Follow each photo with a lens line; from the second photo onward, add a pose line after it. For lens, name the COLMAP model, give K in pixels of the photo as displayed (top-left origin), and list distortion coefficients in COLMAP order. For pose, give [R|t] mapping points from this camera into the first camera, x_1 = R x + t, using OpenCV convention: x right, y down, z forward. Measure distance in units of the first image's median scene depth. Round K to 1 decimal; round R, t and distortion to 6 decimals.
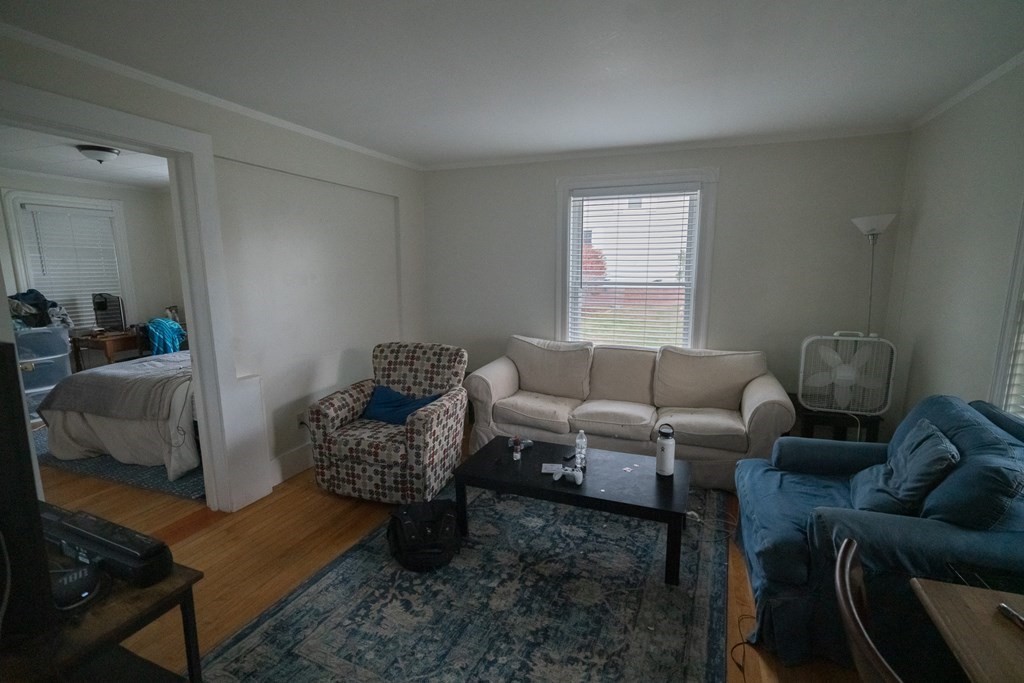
lens RADIAL K [[468.8, 0, 512.4], [0, 468.8, 341.2], [0, 0, 1]] dist [-0.000093, -0.000096]
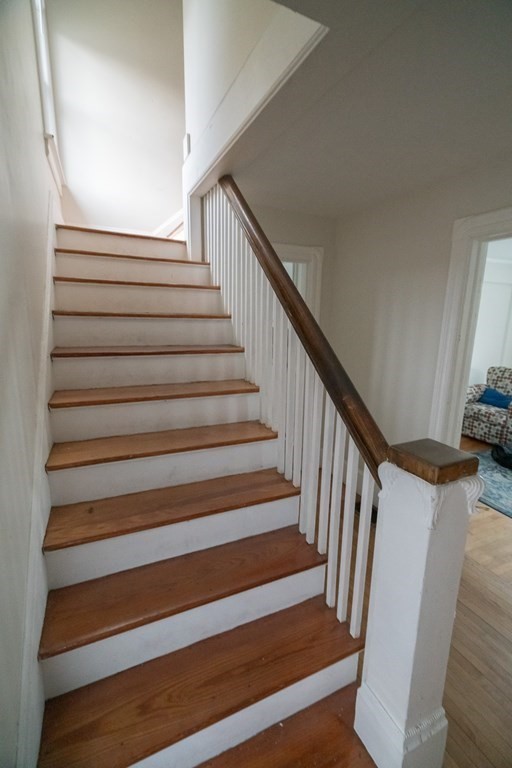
lens RADIAL K [[351.6, 0, 256.5], [0, 351.6, 385.7], [0, 0, 1]] dist [-0.000093, -0.000096]
pose [[0.724938, 0.159555, -0.670081, -0.016487], [-0.133751, 0.986893, 0.090291, 0.097174], [0.675704, 0.024168, 0.736776, -0.812182]]
